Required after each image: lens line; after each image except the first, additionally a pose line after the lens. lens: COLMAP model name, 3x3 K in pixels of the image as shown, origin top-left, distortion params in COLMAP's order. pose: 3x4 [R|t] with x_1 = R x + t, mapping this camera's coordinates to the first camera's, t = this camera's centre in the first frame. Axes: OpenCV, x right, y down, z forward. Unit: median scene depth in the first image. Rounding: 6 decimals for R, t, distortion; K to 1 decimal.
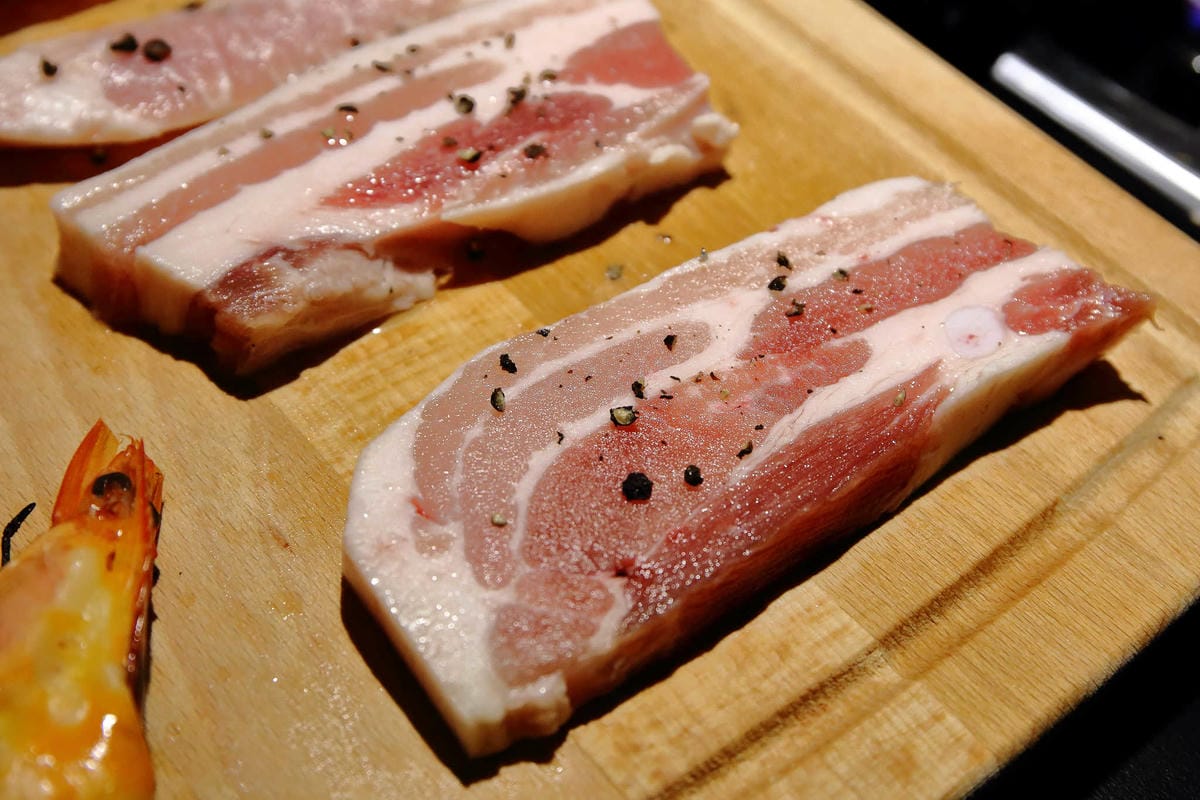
lens RADIAL K [[2328.3, 0, 600.0], [0, 2328.3, 400.0], [0, 0, 1]] dist [-0.051875, -0.096022]
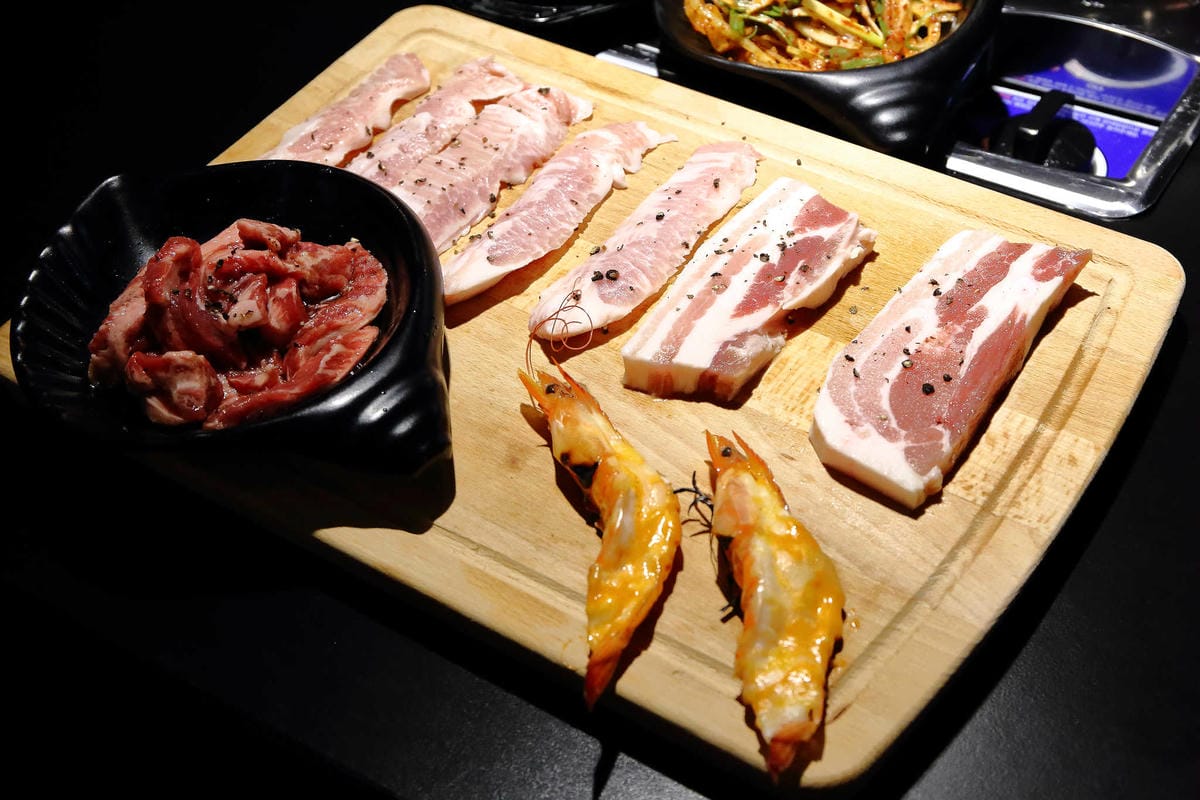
lens RADIAL K [[2099.0, 0, 600.0], [0, 2099.0, 400.0], [0, 0, 1]] dist [-0.005710, 0.063993]
pose [[0.946805, -0.297706, 0.122196, -0.524611], [0.299895, 0.953972, 0.000502, -0.049764], [-0.116721, 0.036171, 0.992506, -1.016269]]
